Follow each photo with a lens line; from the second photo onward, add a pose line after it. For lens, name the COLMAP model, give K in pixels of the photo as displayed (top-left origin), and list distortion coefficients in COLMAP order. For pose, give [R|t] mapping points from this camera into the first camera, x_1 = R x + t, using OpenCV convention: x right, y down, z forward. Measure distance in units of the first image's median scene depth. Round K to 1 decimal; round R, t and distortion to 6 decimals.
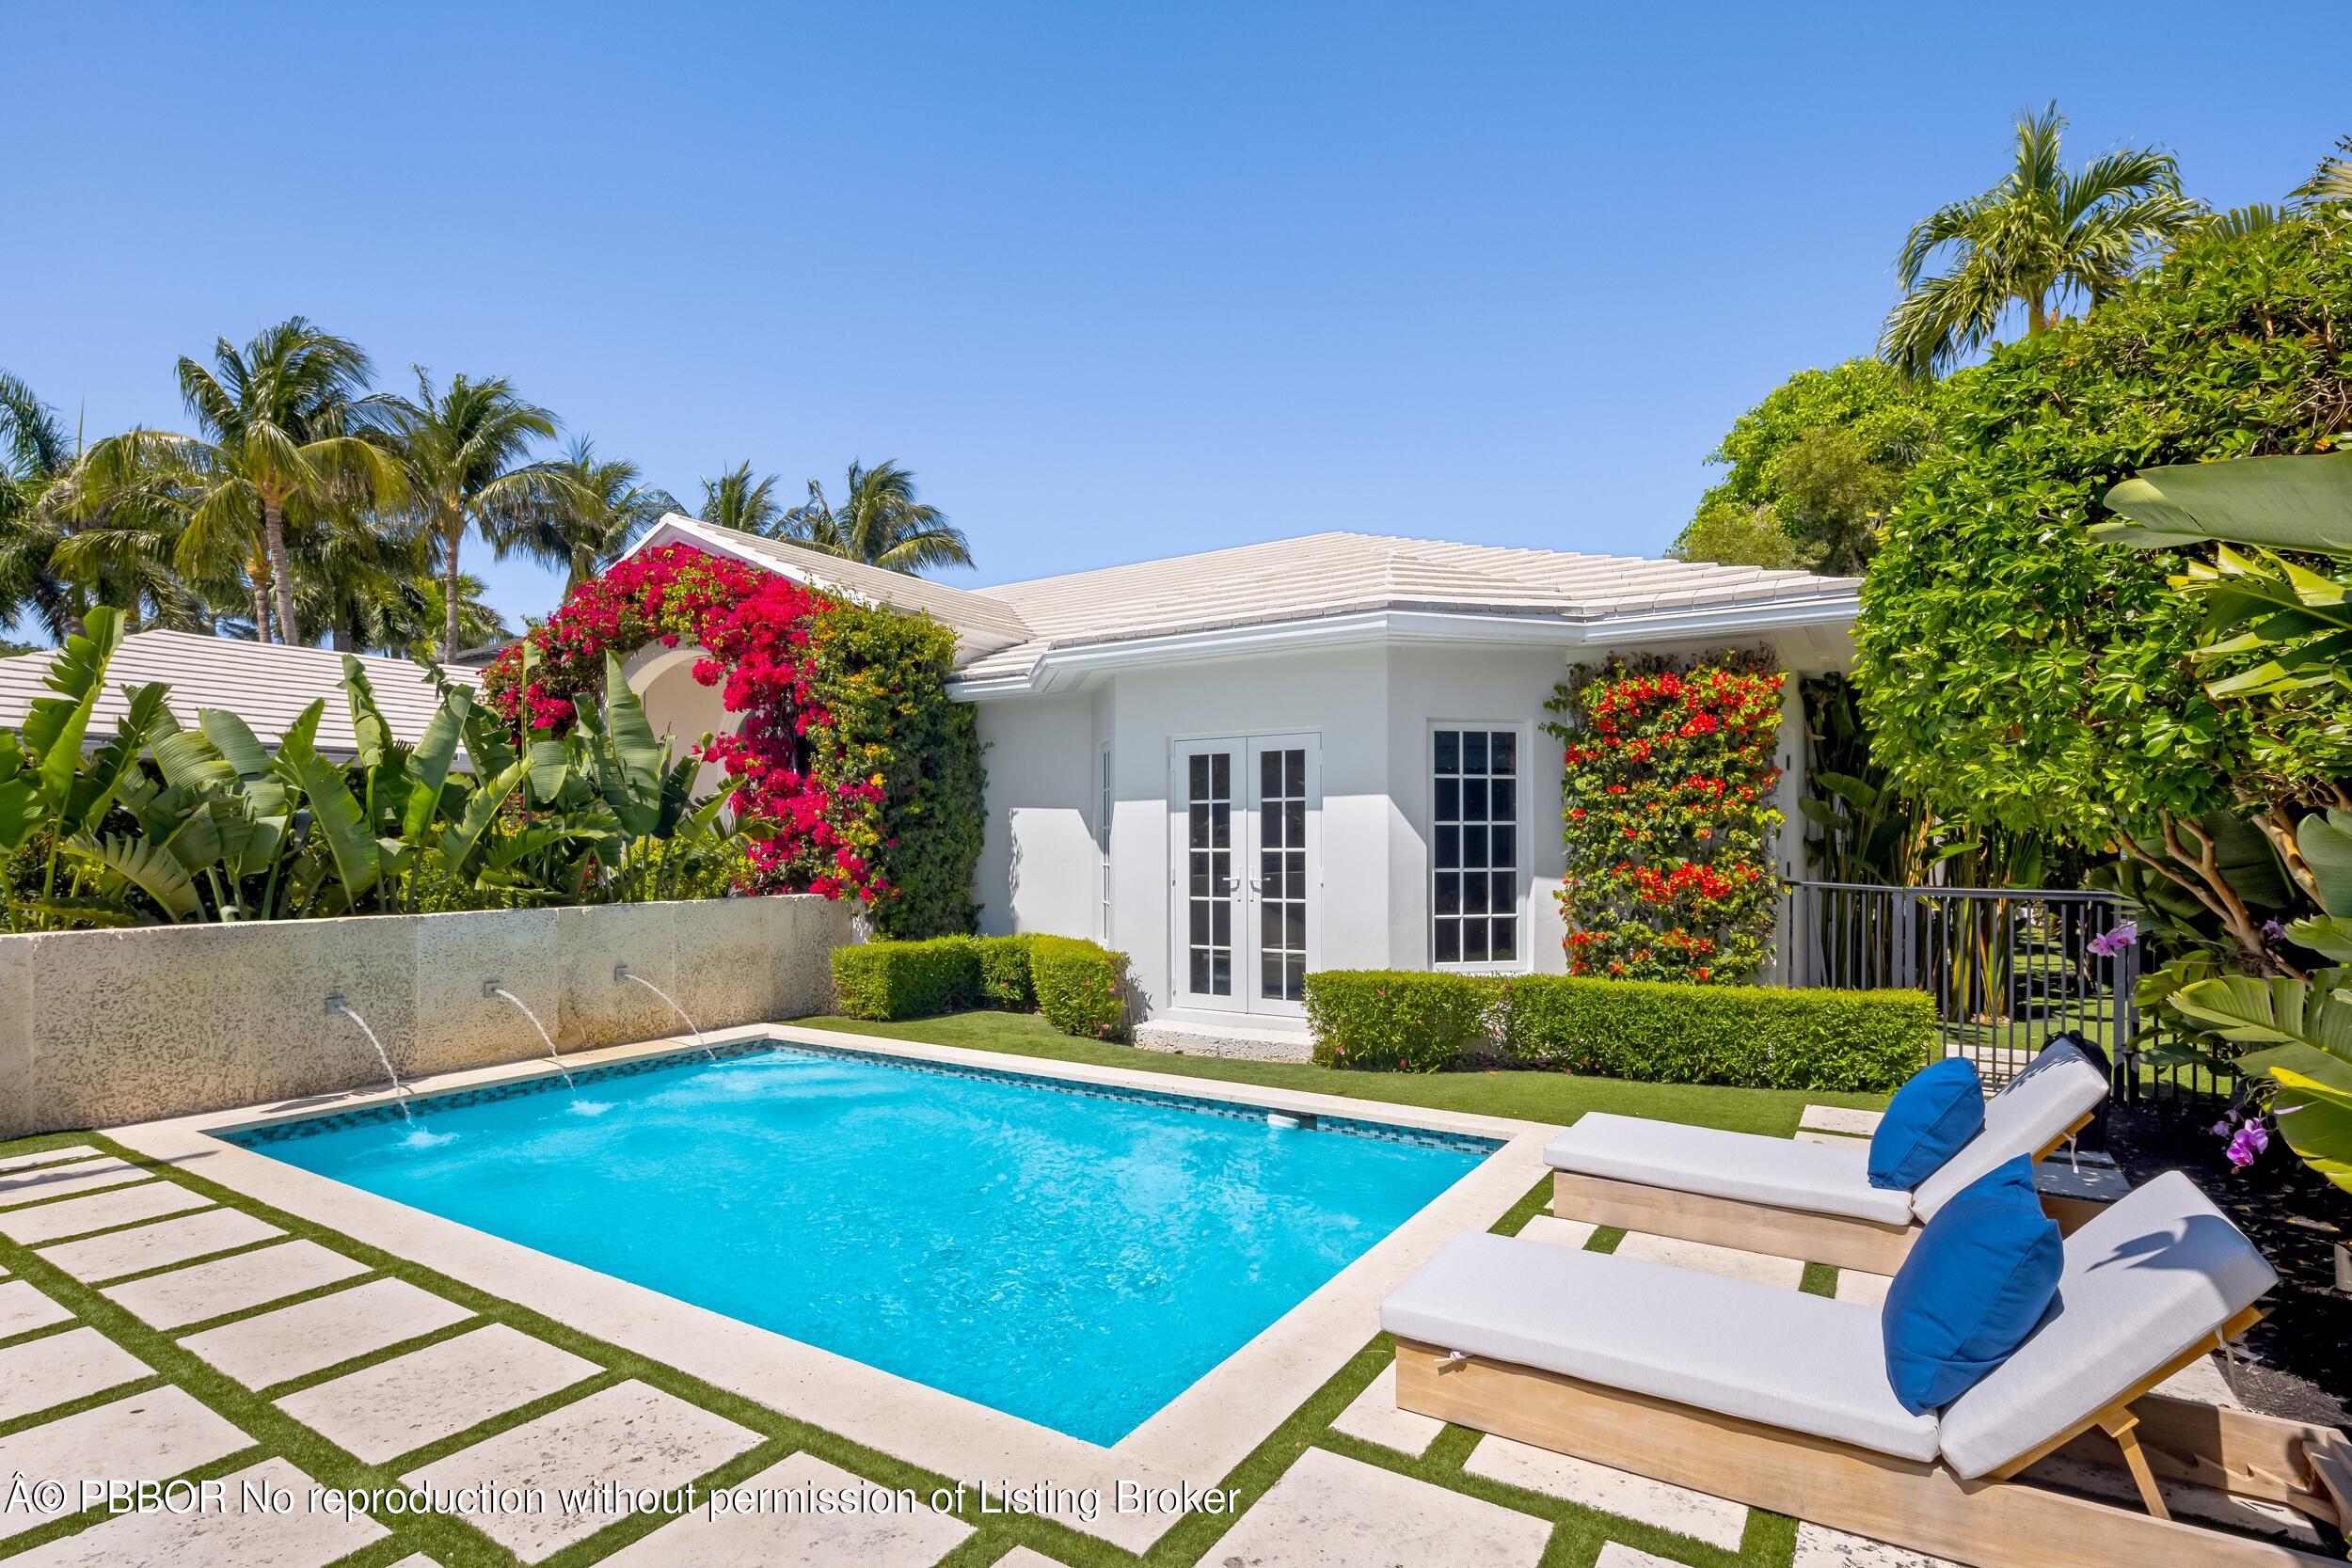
lens RADIAL K [[1150.5, 0, 1180.7], [0, 1150.5, 843.2], [0, 0, 1]] dist [0.002882, -0.000277]
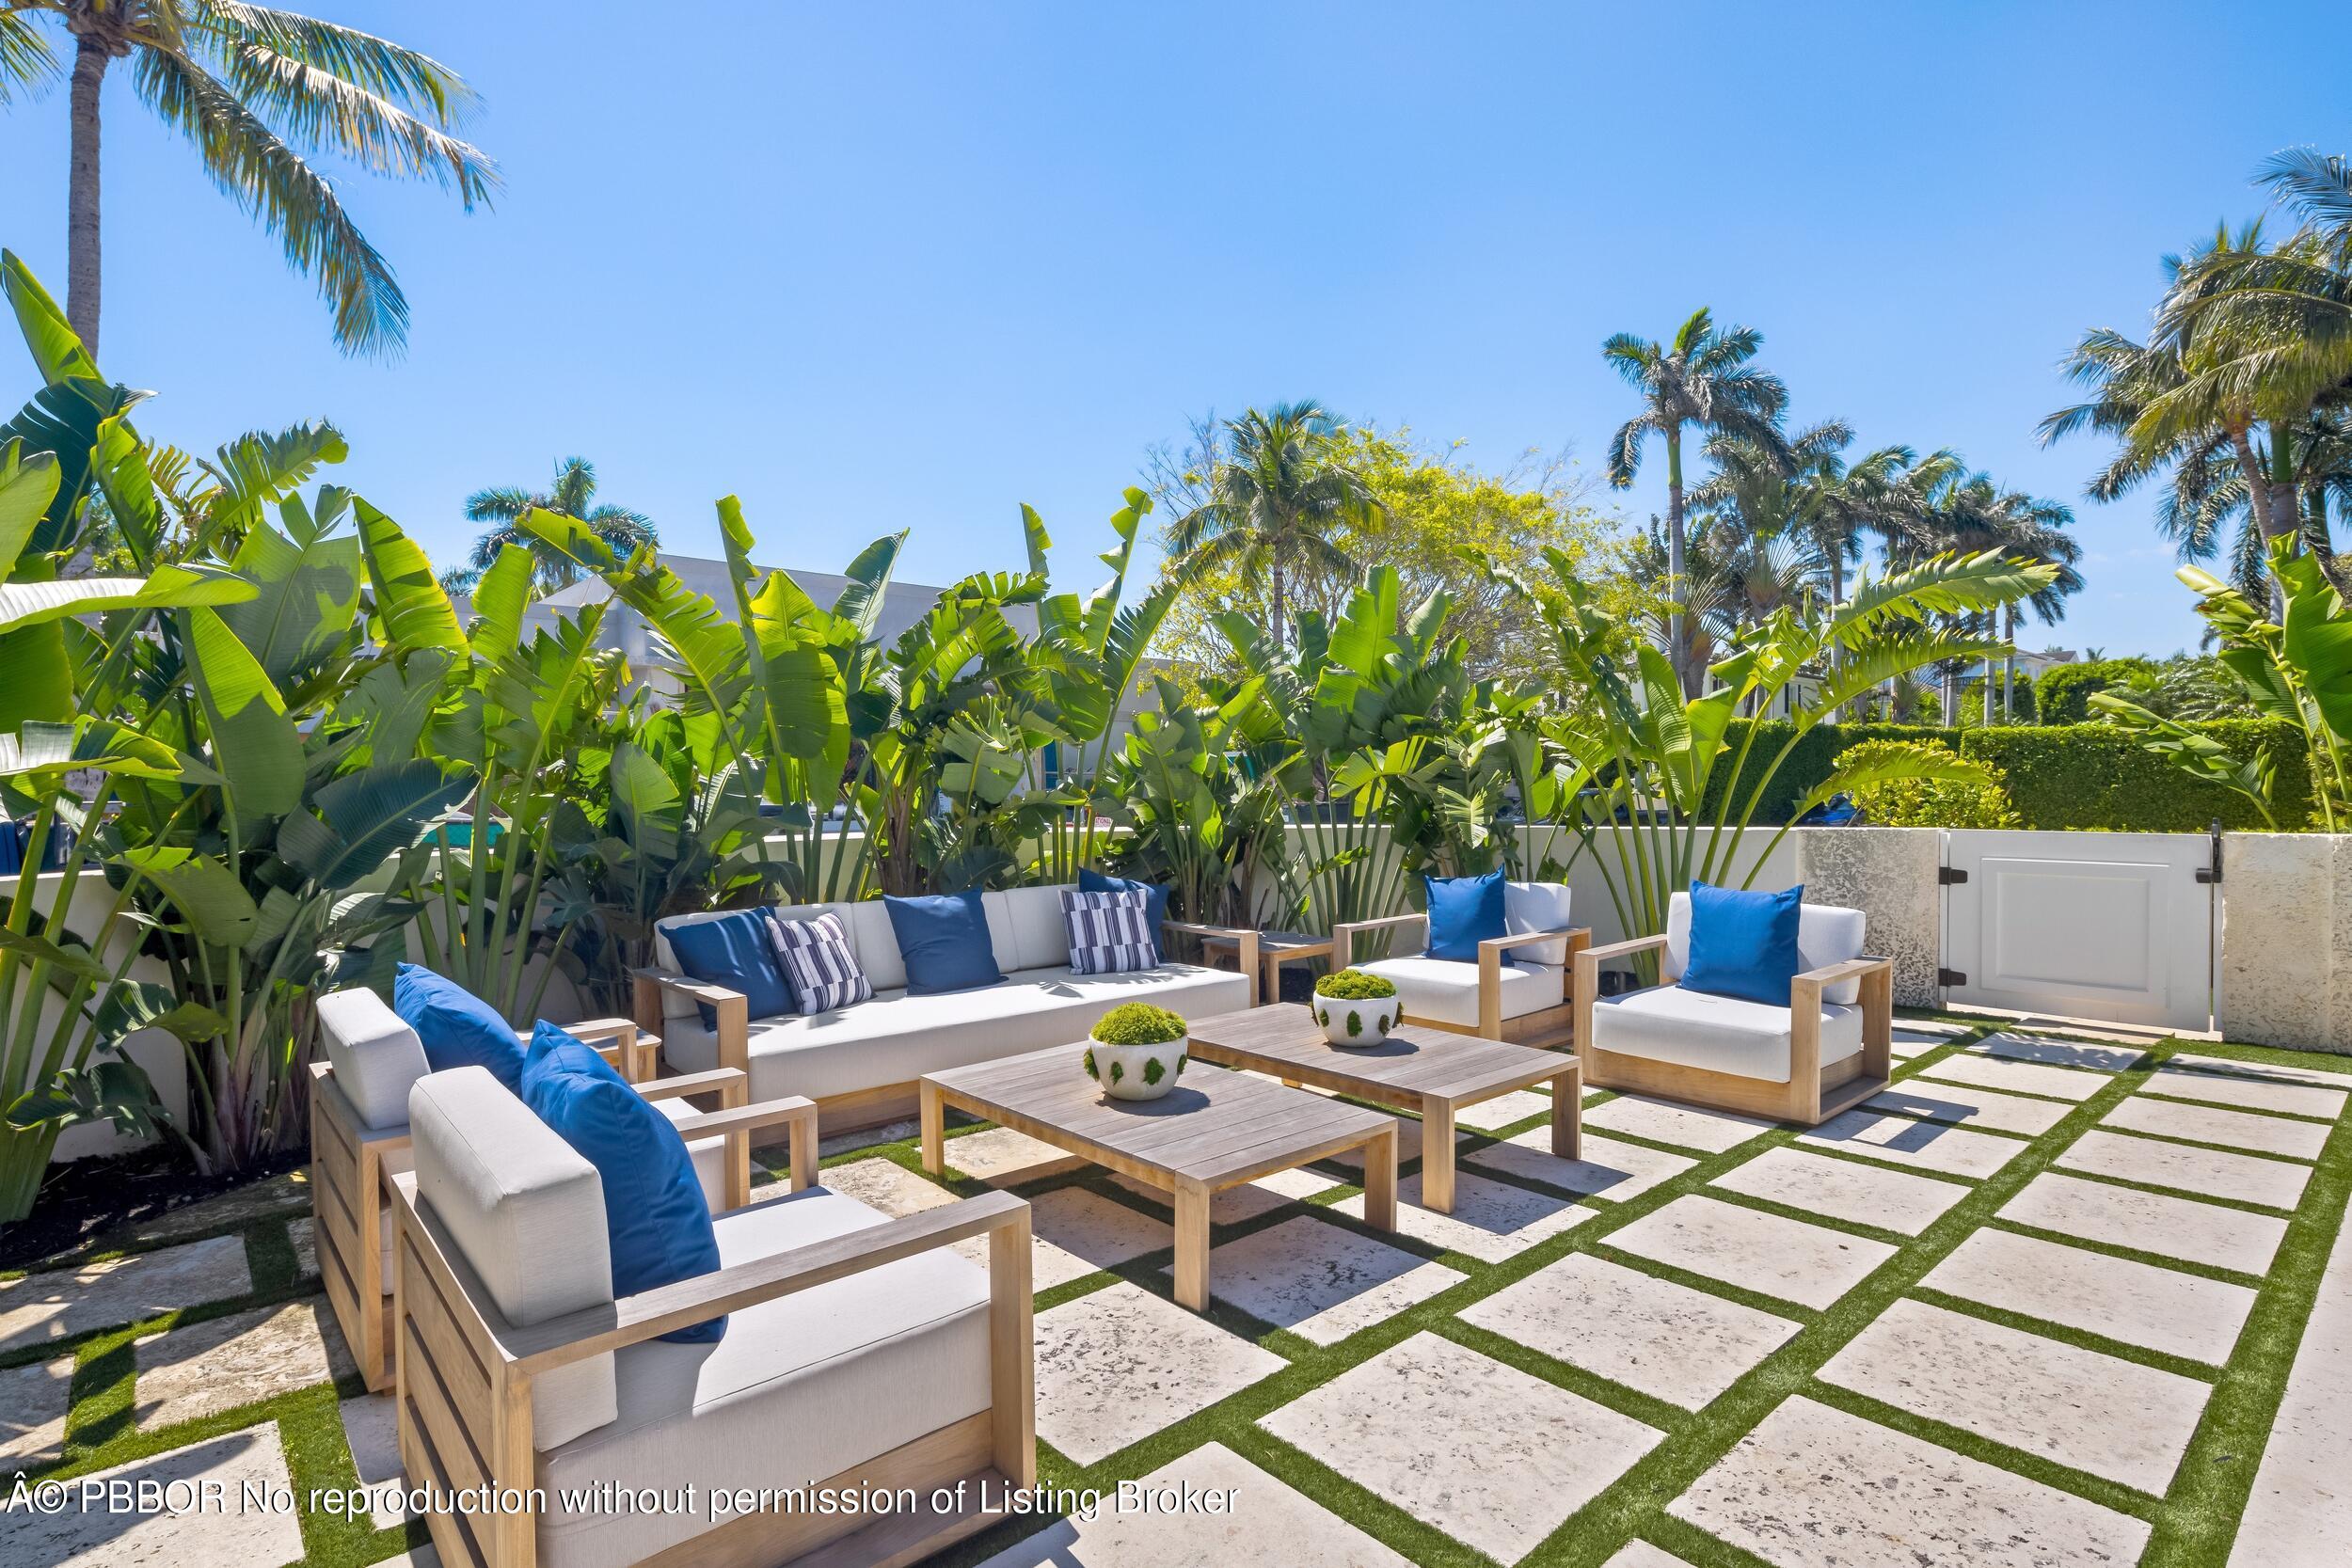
lens RADIAL K [[1161.3, 0, 1148.2], [0, 1161.3, 764.6], [0, 0, 1]] dist [0.001546, -0.001284]
pose [[-0.281722, -0.008417, -0.959459, 0.105287], [0.002827, 0.999950, -0.009602, 0.019588], [0.959492, -0.005417, -0.281685, 0.237612]]
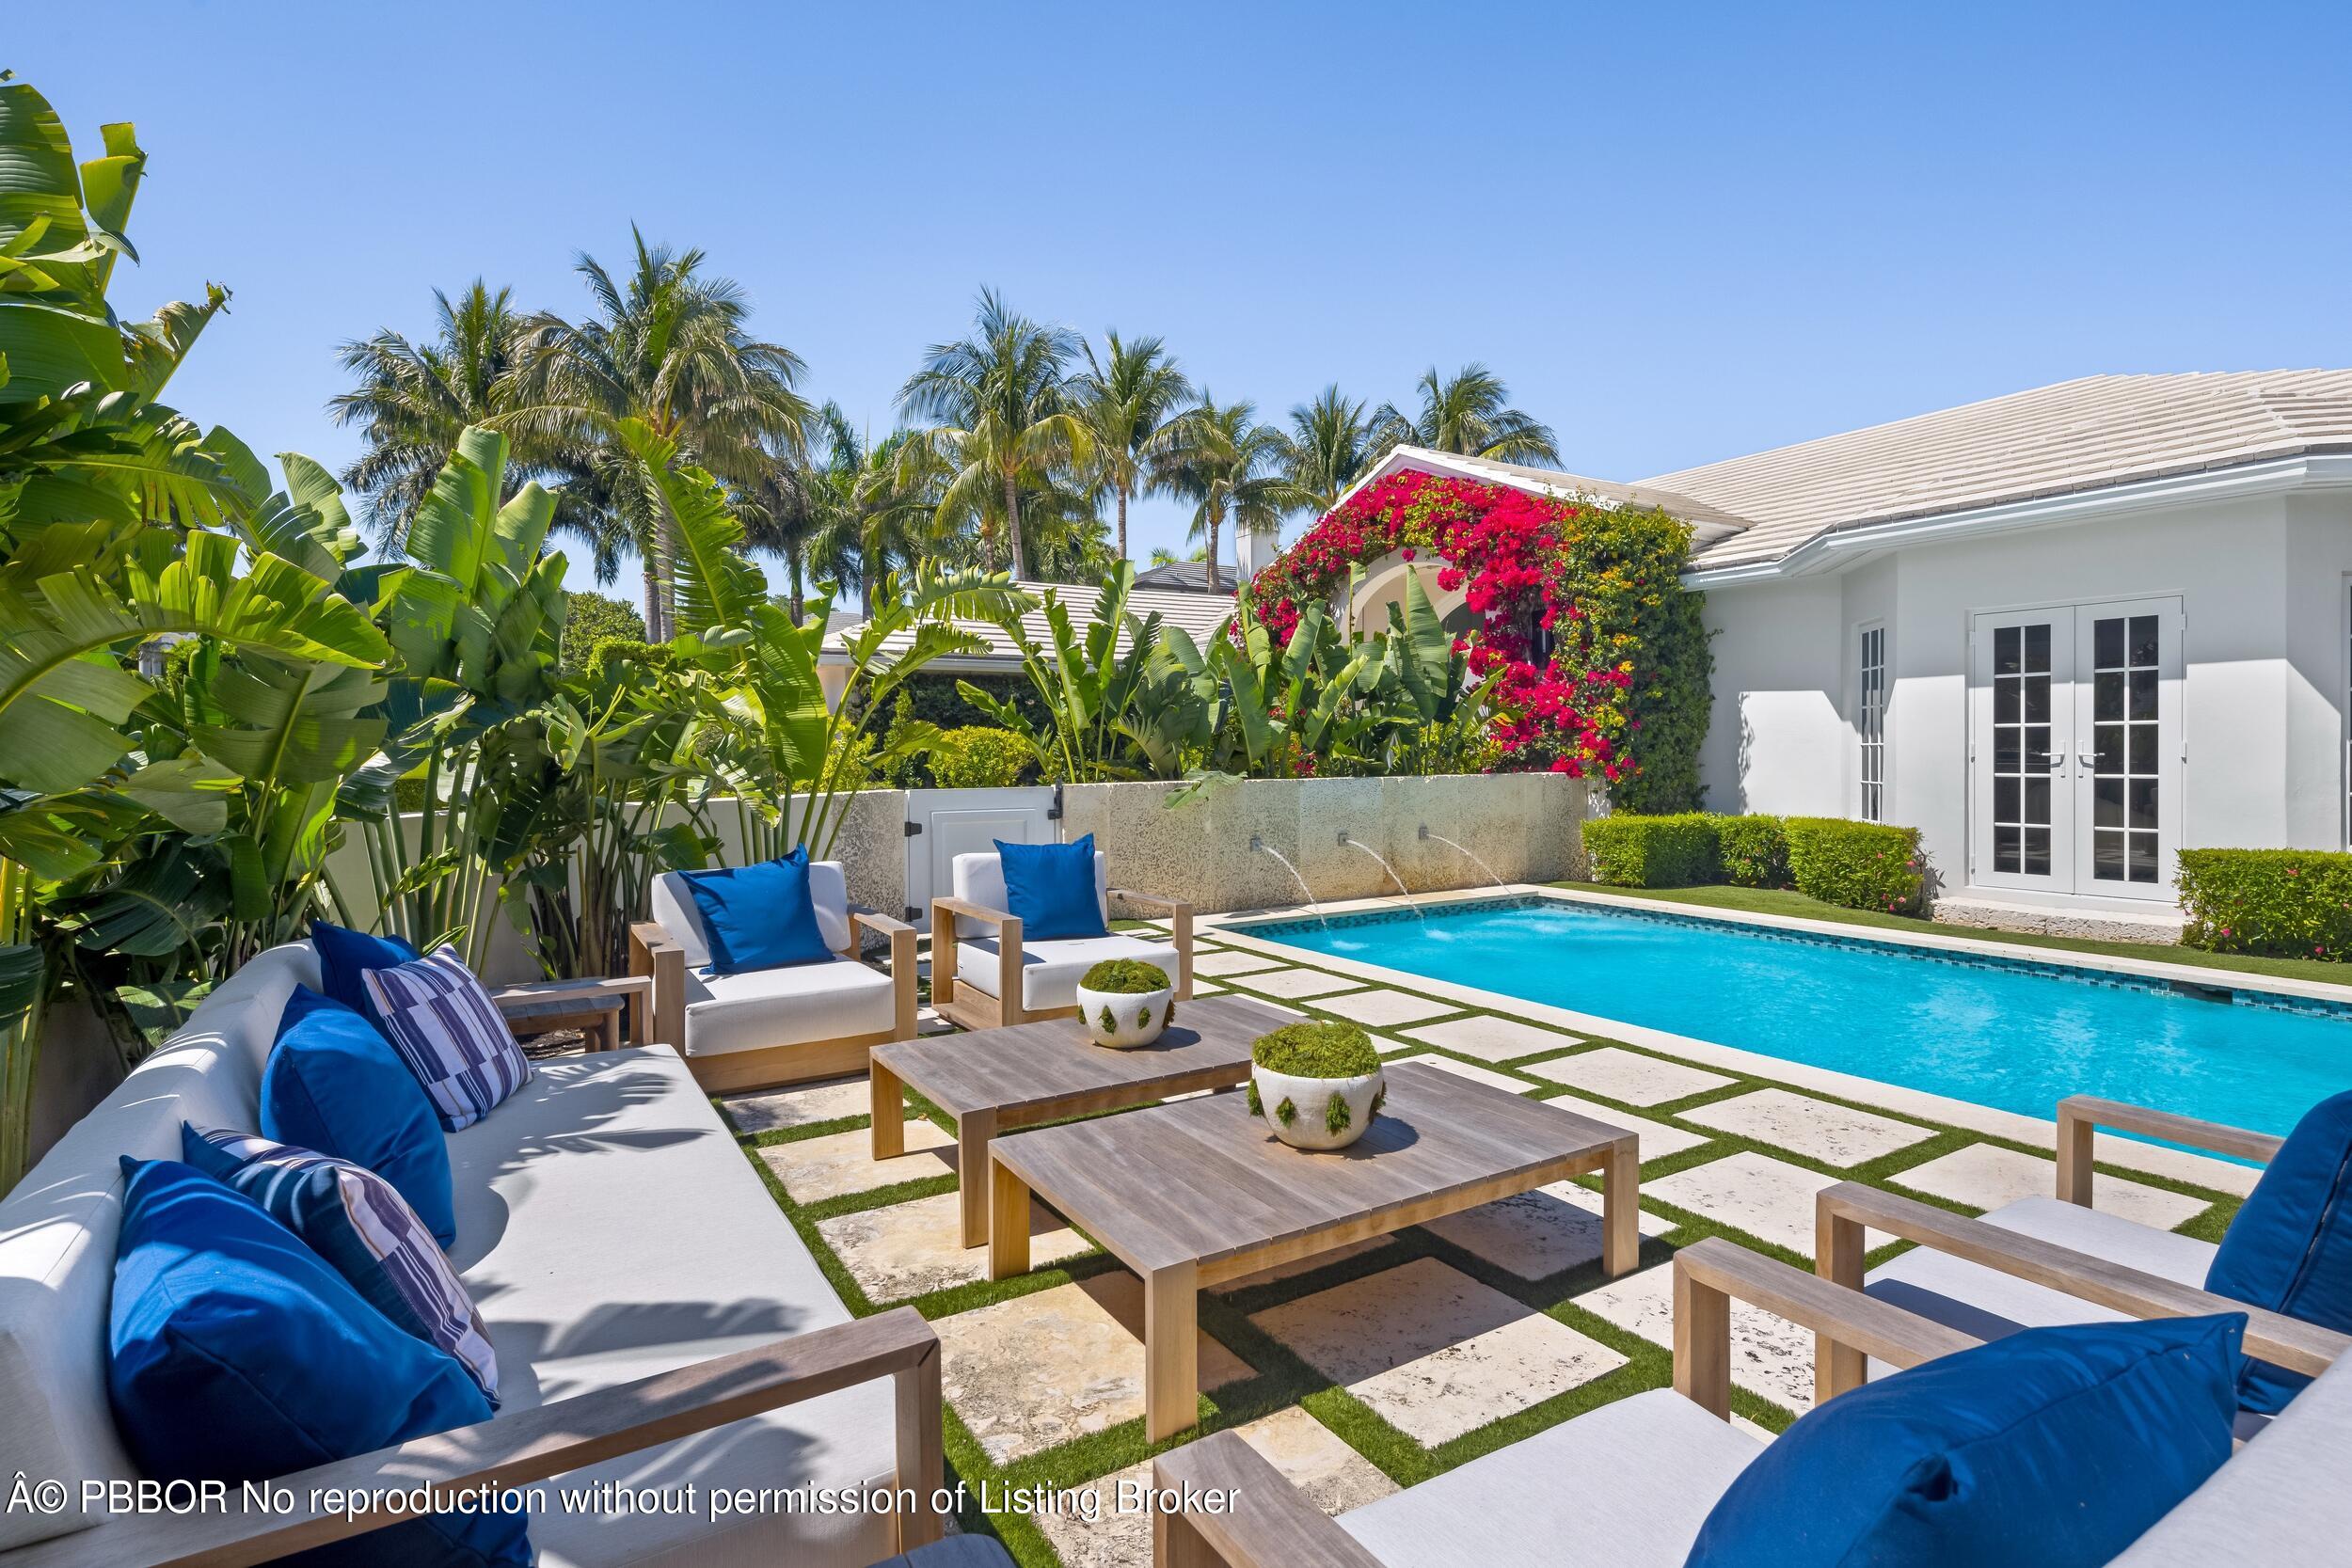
lens RADIAL K [[1161.3, 0, 1148.2], [0, 1161.3, 764.6], [0, 0, 1]] dist [0.001546, -0.001284]
pose [[0.897182, 0.002676, -0.441652, -0.205989], [0.002640, 0.999931, 0.011421, 0.026647], [0.441652, -0.011412, 0.897114, -0.209569]]
